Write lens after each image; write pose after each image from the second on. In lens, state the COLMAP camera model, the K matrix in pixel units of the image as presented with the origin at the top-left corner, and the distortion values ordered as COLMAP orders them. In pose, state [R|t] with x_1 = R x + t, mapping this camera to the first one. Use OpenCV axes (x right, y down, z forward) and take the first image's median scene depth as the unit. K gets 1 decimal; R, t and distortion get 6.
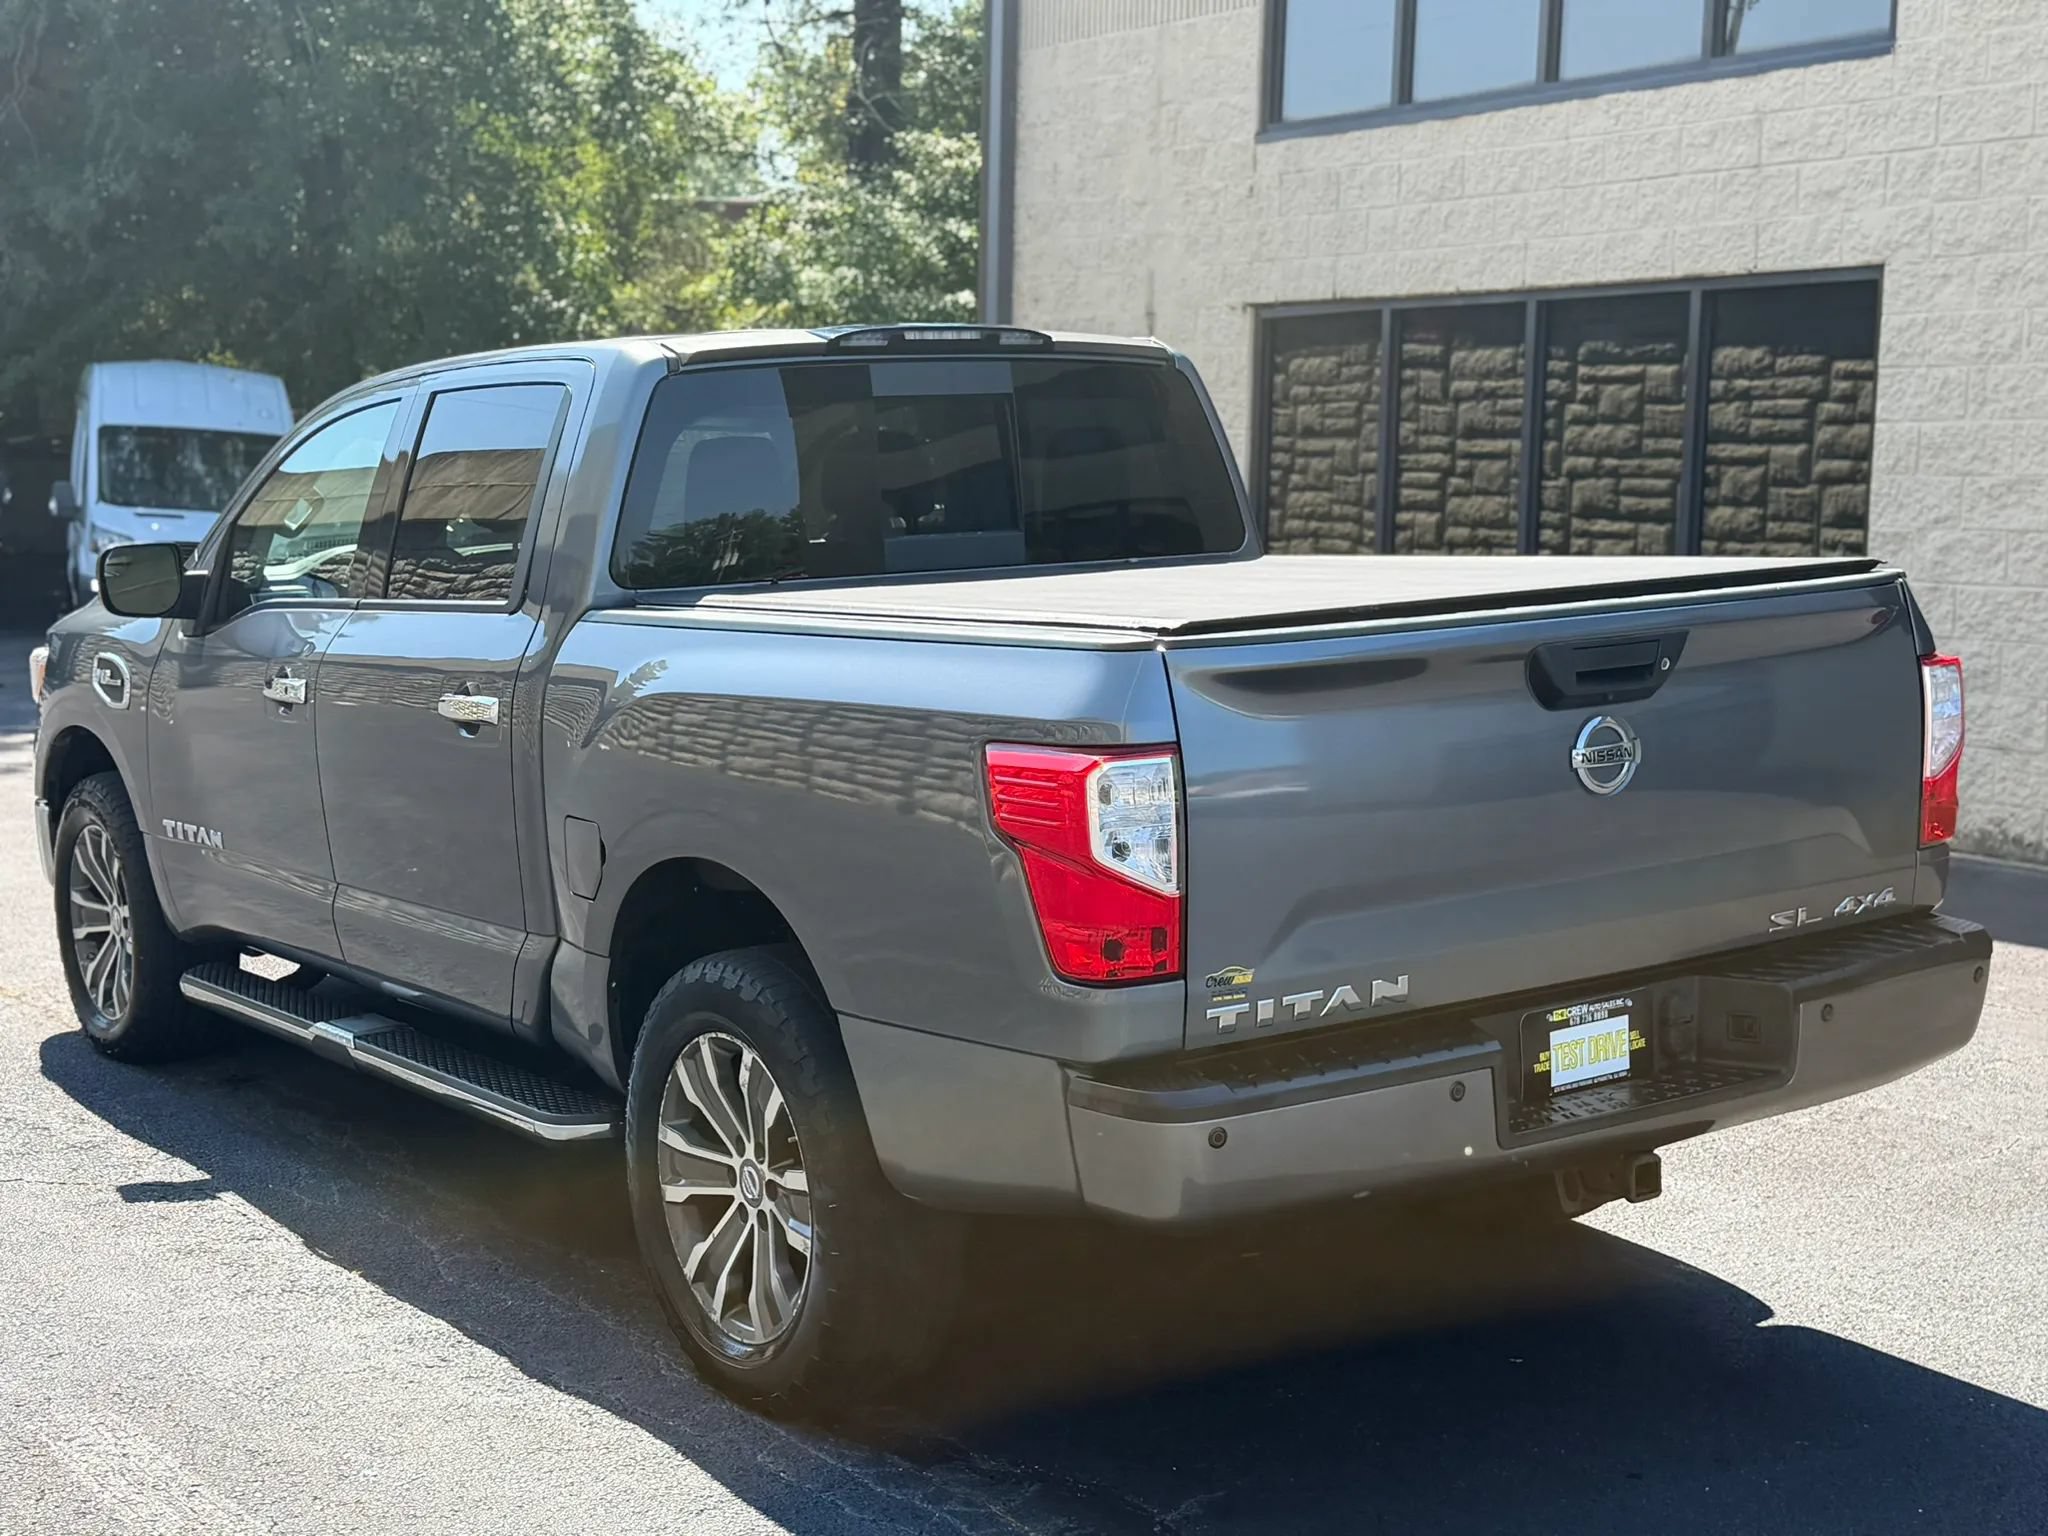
lens RADIAL K [[2714.0, 0, 1033.1], [0, 2714.0, 760.0], [0, 0, 1]] dist [0.178728, -0.368876]
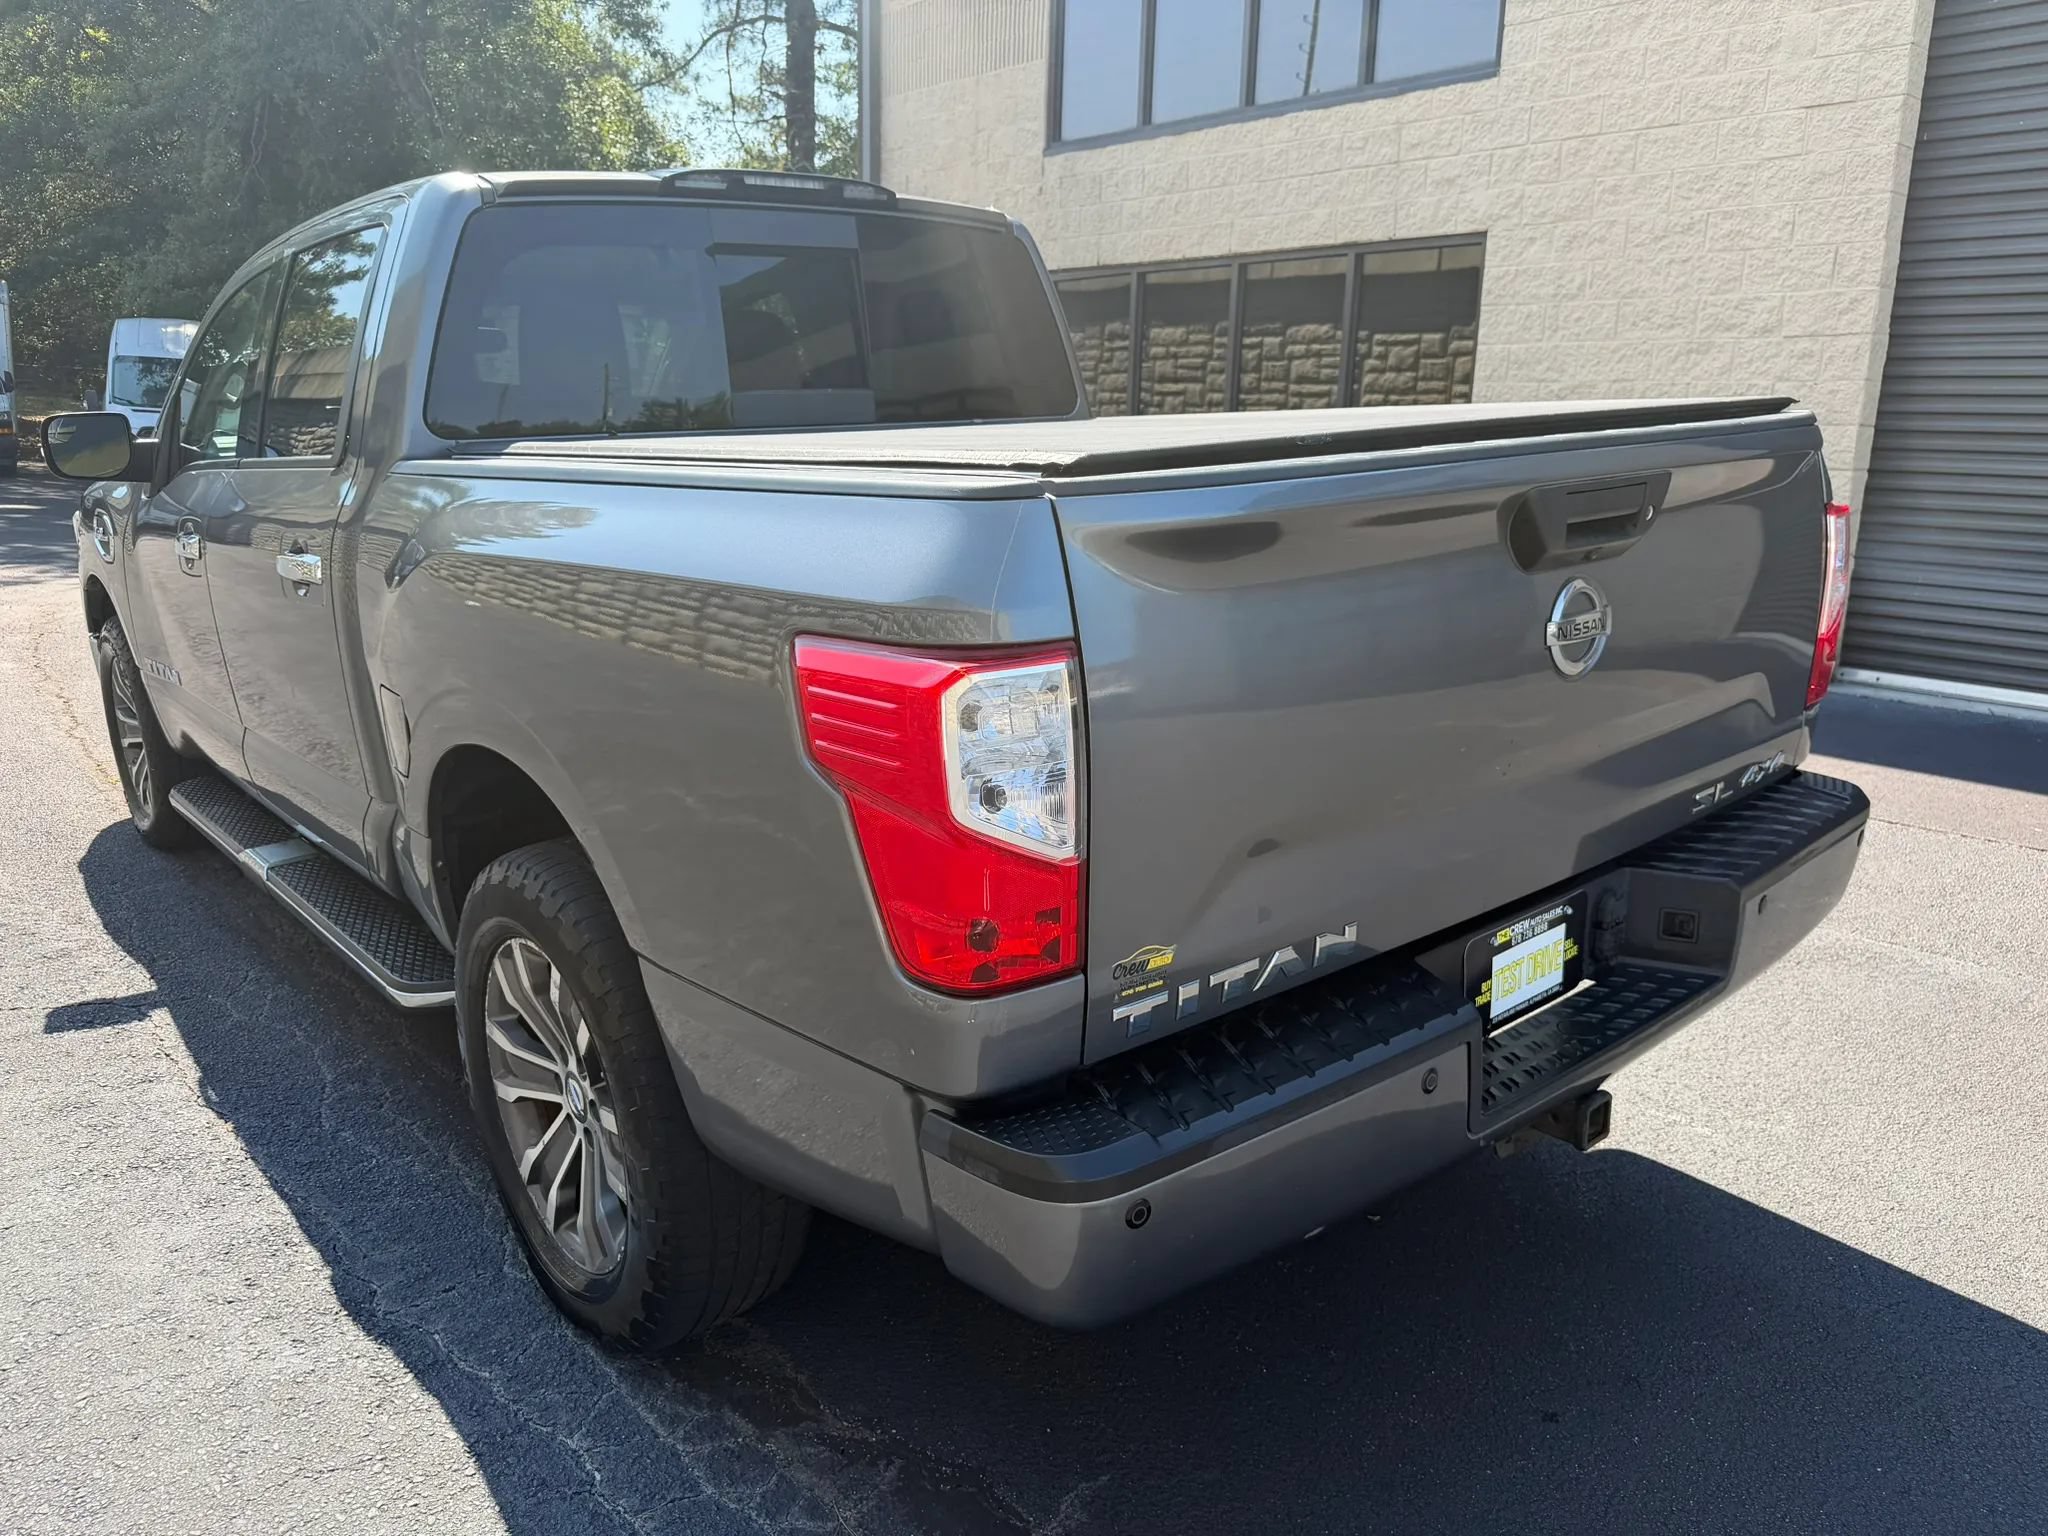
lens RADIAL K [[1458.1, 0, 1024.0], [0, 1458.1, 768.0], [0, 0, 1]] dist [0.003565, -0.008615]
pose [[0.996746, -0.019068, 0.078314, 0.006478], [0.008294, 0.990721, 0.135658, -0.012571], [-0.080174, -0.134567, 0.987656, 0.349164]]
